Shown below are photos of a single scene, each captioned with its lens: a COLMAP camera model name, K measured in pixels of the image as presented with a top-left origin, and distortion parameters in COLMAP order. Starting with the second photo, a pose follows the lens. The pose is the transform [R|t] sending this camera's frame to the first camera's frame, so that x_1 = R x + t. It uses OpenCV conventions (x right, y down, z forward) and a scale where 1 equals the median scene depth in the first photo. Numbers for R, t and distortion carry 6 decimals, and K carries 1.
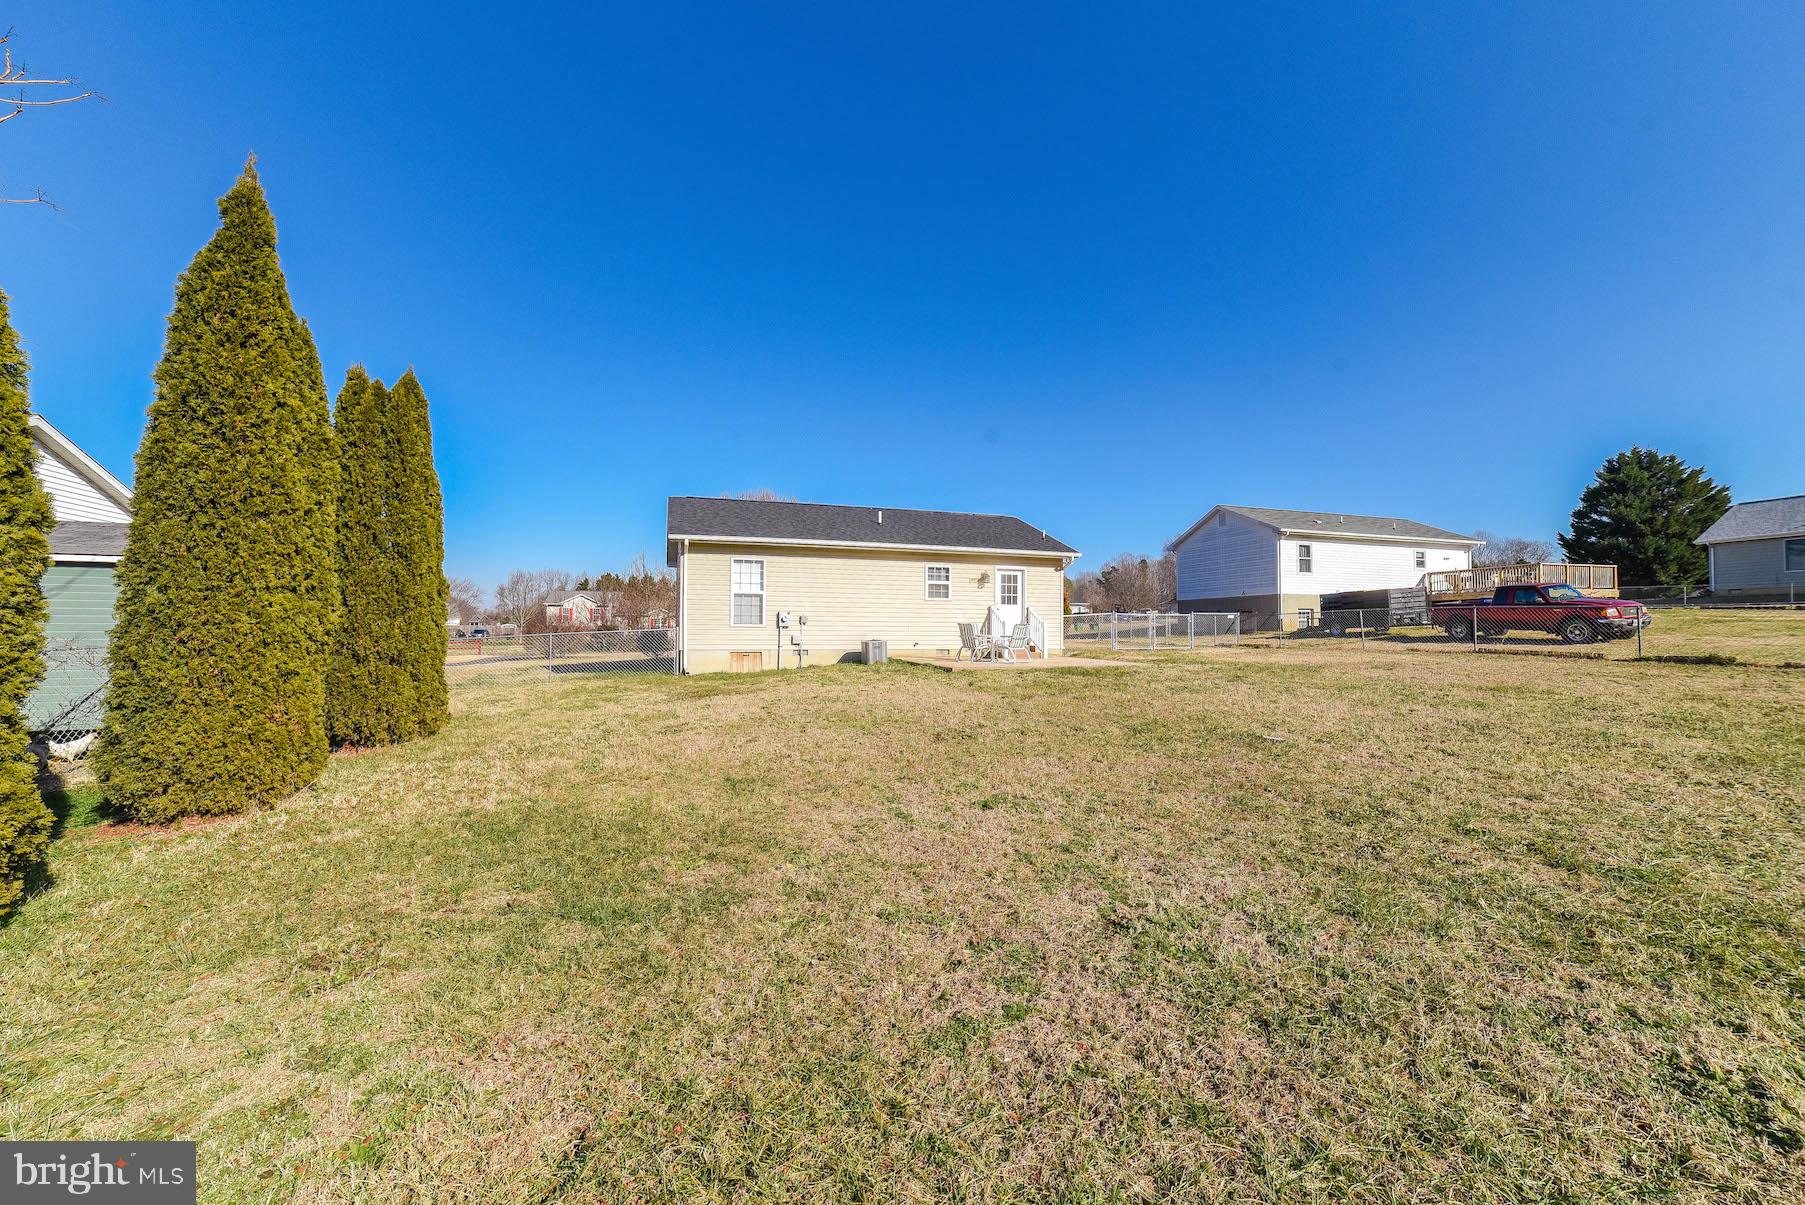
lens RADIAL K [[713.0, 0, 870.1], [0, 713.0, 604.7], [0, 0, 1]] dist [-0.051925, 0.006374]
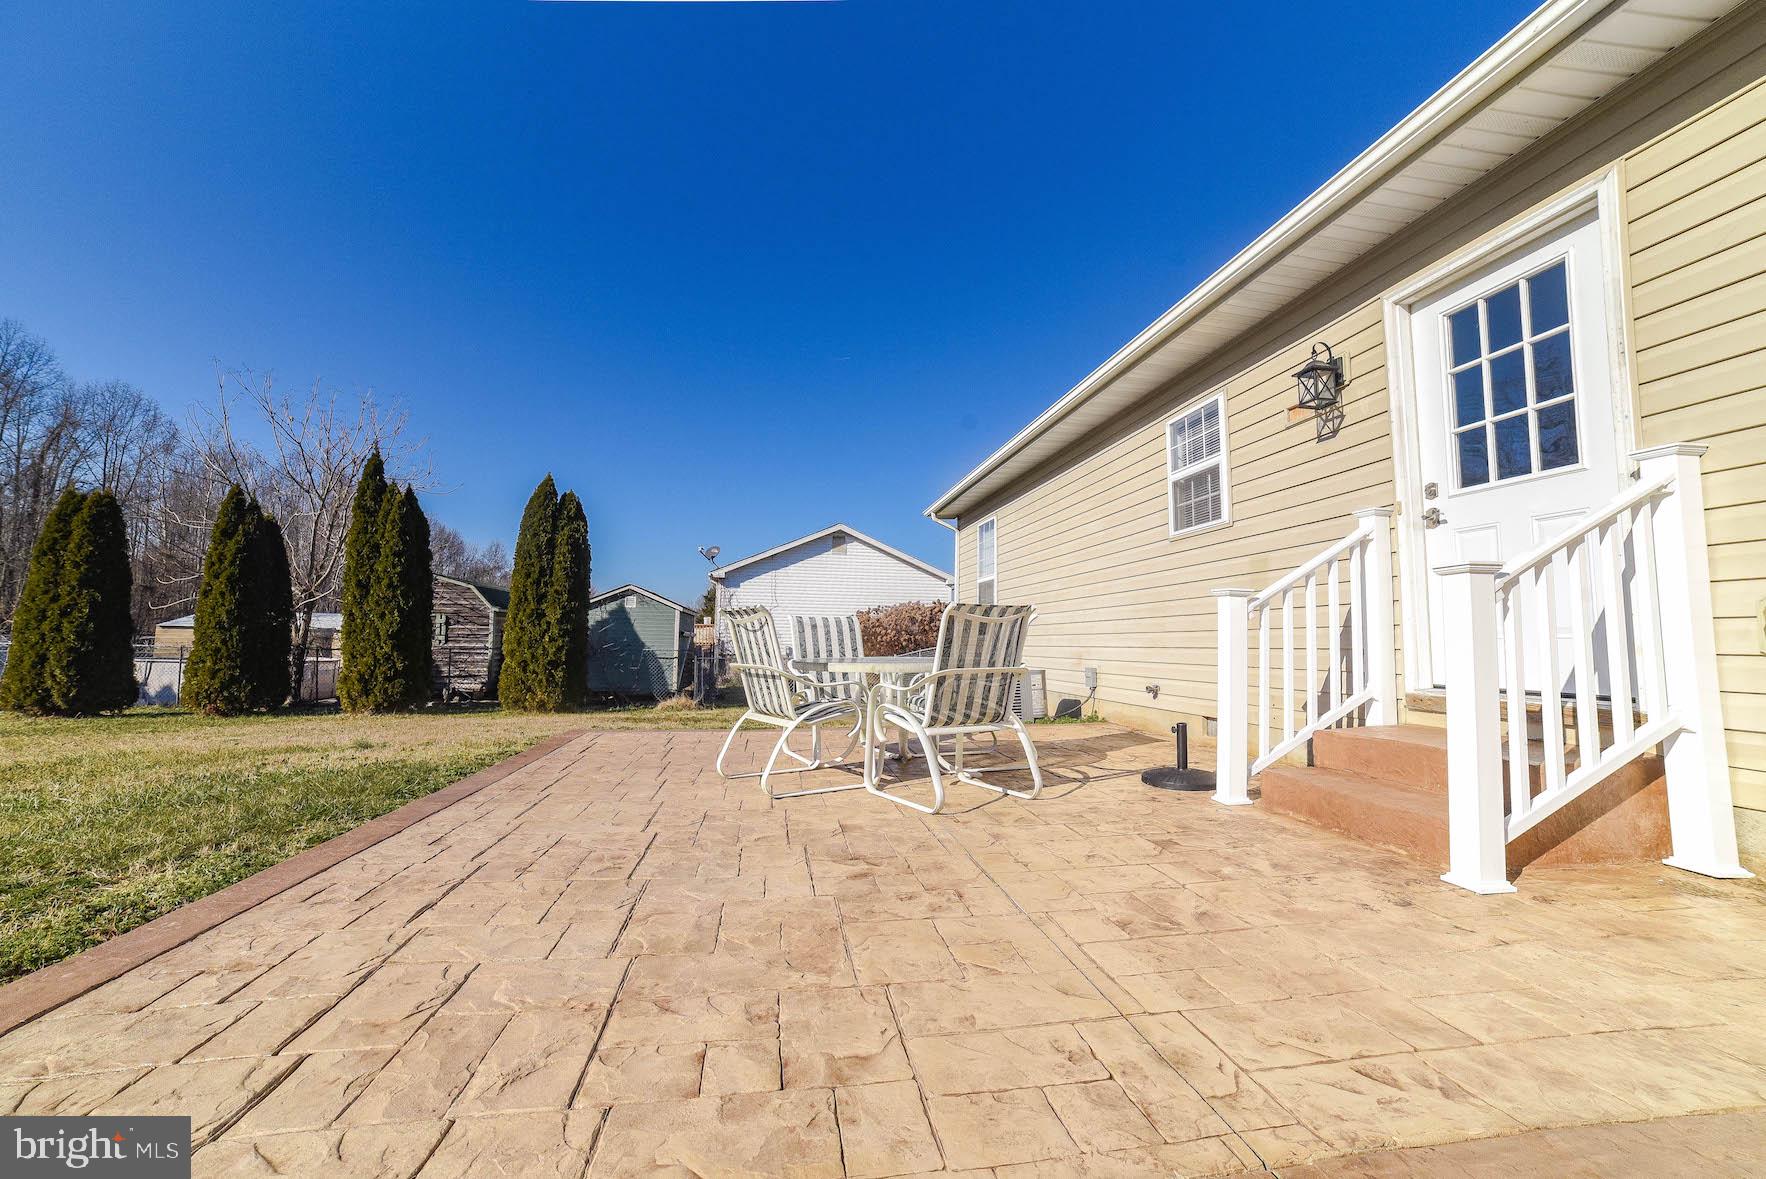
lens RADIAL K [[696.4, 0, 883.0], [0, 696.4, 589.5], [0, 0, 1]] dist [-0.076007, 0.030085]
pose [[-0.128738, -0.081589, -0.988317, 0.361546], [0.032704, 0.995718, -0.086460, 0.033229], [0.991139, -0.043453, -0.125519, 0.896184]]
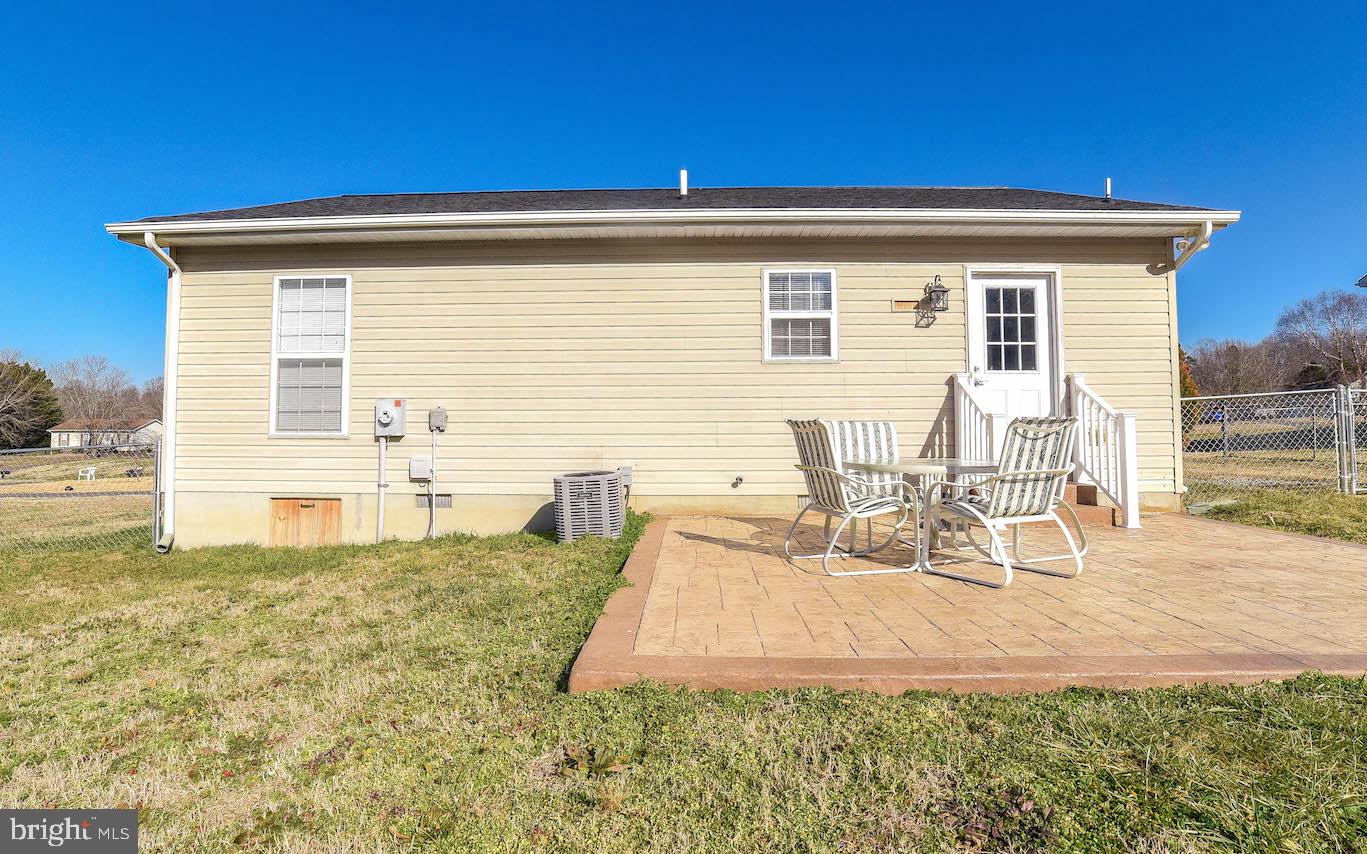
lens RADIAL K [[709.5, 0, 649.5], [0, 709.5, 410.6], [0, 0, 1]] dist [-0.053250, 0.000548]
pose [[0.947196, -0.022837, -0.319842, 0.136243], [0.019565, 0.999718, -0.013440, 0.022149], [0.320059, 0.006472, 0.947376, 0.613023]]
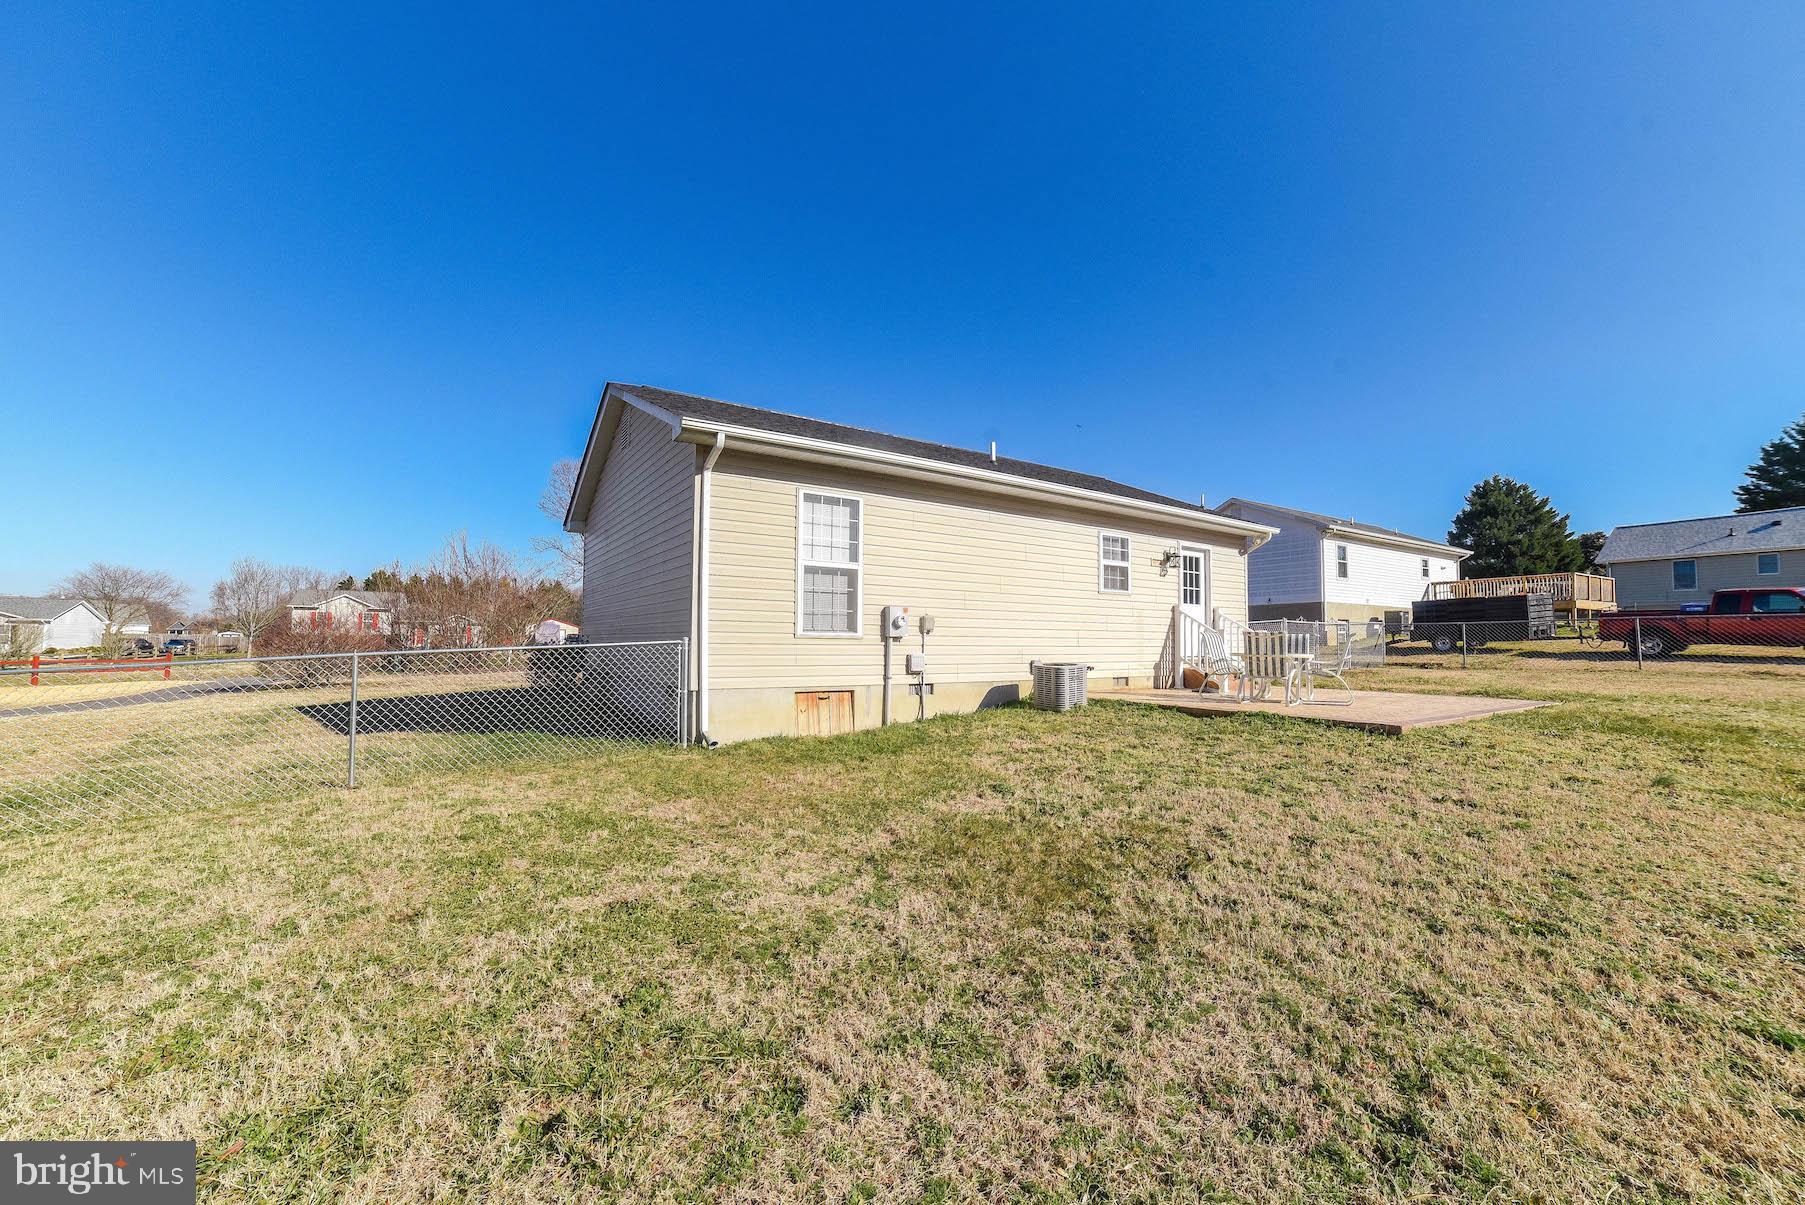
lens RADIAL K [[710.6, 0, 893.8], [0, 710.6, 596.3], [0, 0, 1]] dist [-0.066851, 0.029822]
pose [[0.957053, 0.021009, 0.289152, -0.242527], [-0.012509, 0.999434, -0.031214, 0.016255], [-0.289644, 0.026256, 0.956774, 0.488163]]
